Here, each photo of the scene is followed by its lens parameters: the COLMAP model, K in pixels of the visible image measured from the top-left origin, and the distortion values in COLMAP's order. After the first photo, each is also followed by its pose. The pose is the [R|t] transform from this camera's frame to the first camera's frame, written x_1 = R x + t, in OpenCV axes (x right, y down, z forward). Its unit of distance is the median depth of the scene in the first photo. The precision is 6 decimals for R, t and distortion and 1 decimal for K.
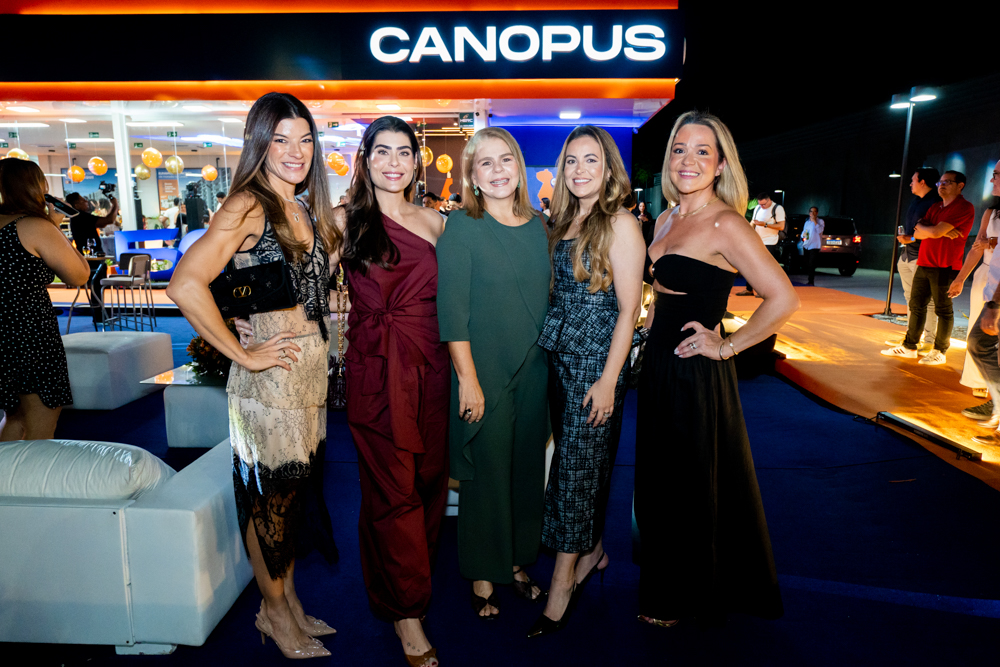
lens RADIAL K [[617.9, 0, 496.7], [0, 617.9, 331.7], [0, 0, 1]] dist [-0.005352, 0.001600]
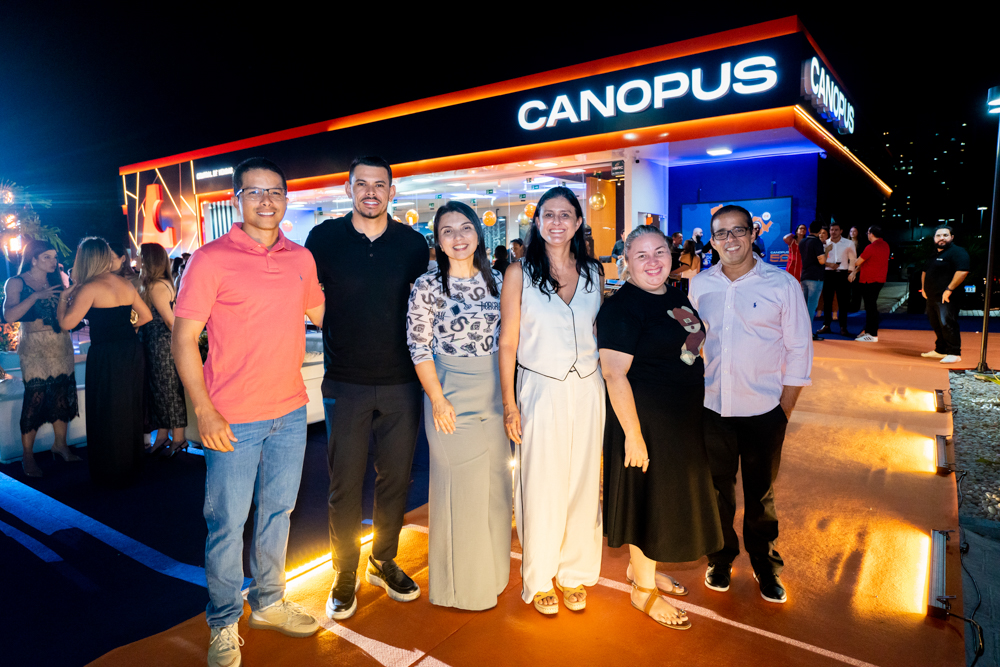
lens RADIAL K [[629.6, 0, 505.8], [0, 629.6, 333.4], [0, 0, 1]] dist [0.001408, 0.002729]
pose [[0.831273, 0.045149, -0.554027, 0.477632], [-0.072970, 0.996934, -0.028244, -0.007412], [0.551054, 0.063906, 0.832019, -0.012244]]
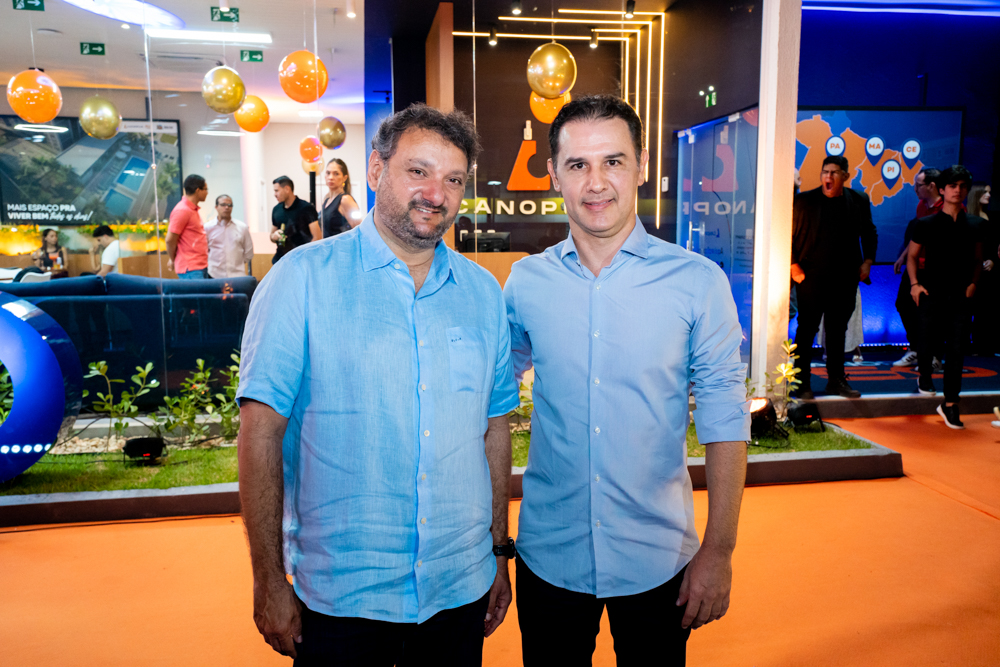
lens RADIAL K [[829.6, 0, 502.9], [0, 829.6, 336.0], [0, 0, 1]] dist [0.041572, 0.018819]
pose [[0.980048, -0.030226, 0.196448, -0.323261], [0.039369, 0.998307, -0.042805, -0.134006], [-0.194822, 0.049685, 0.979579, 0.667809]]
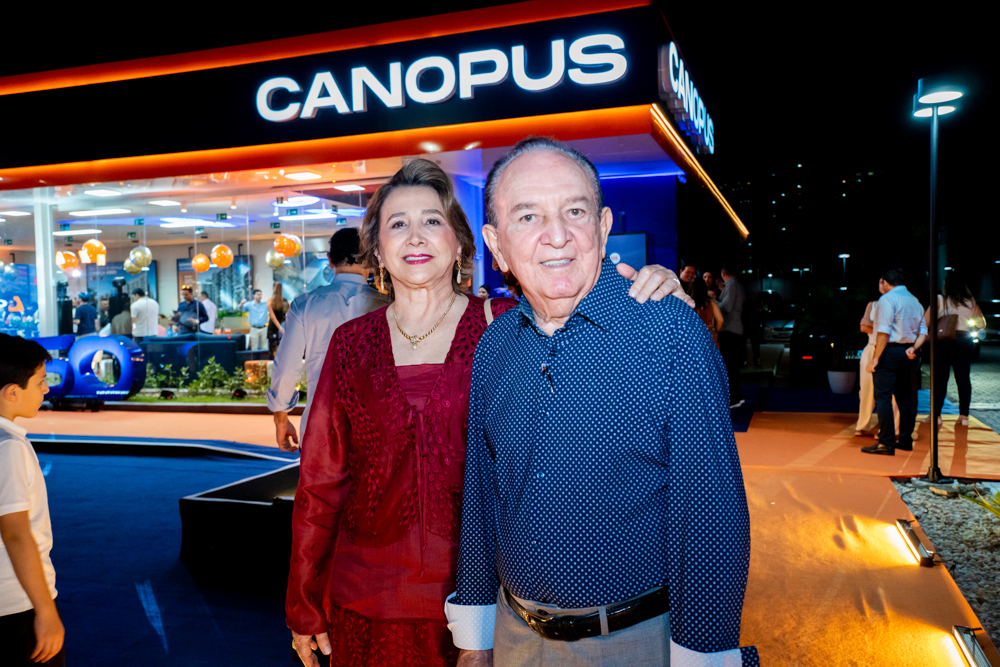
lens RADIAL K [[829.6, 0, 502.9], [0, 829.6, 336.0], [0, 0, 1]] dist [0.041572, 0.018819]
pose [[0.950721, -0.014022, -0.309731, 0.419860], [-0.029481, 0.990362, -0.135330, -0.034934], [0.308644, 0.137792, 0.941144, 0.136668]]
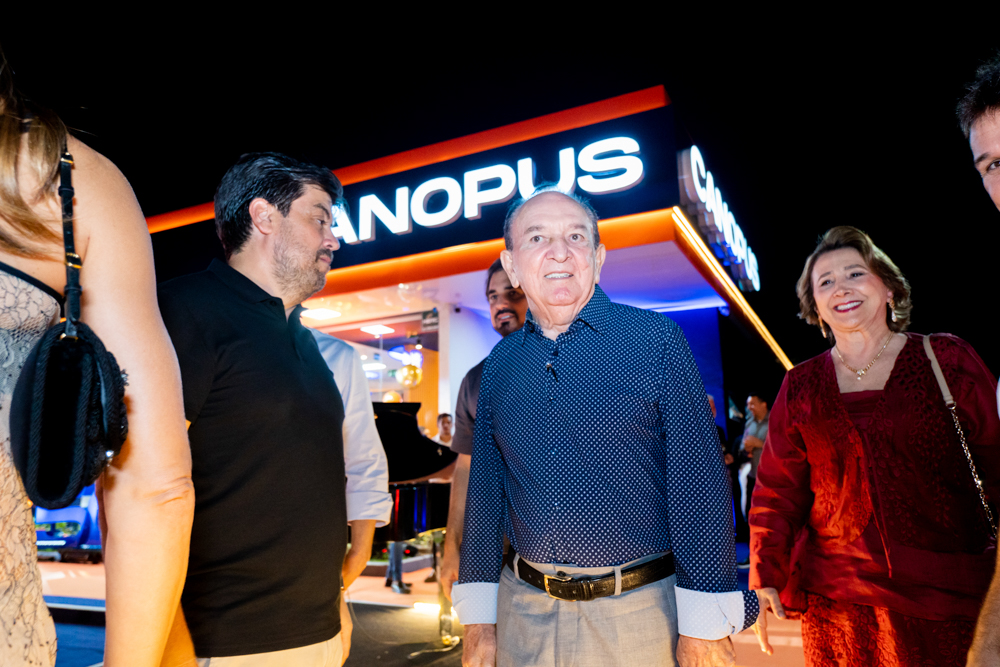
lens RADIAL K [[711.9, 0, 502.9], [0, 711.9, 348.5], [0, 0, 1]] dist [-0.003455, -0.000546]
pose [[0.905477, -0.095197, -0.413582, 0.417469], [-0.051607, 0.942588, -0.329947, -0.053614], [0.421247, 0.320103, 0.848578, 0.406244]]
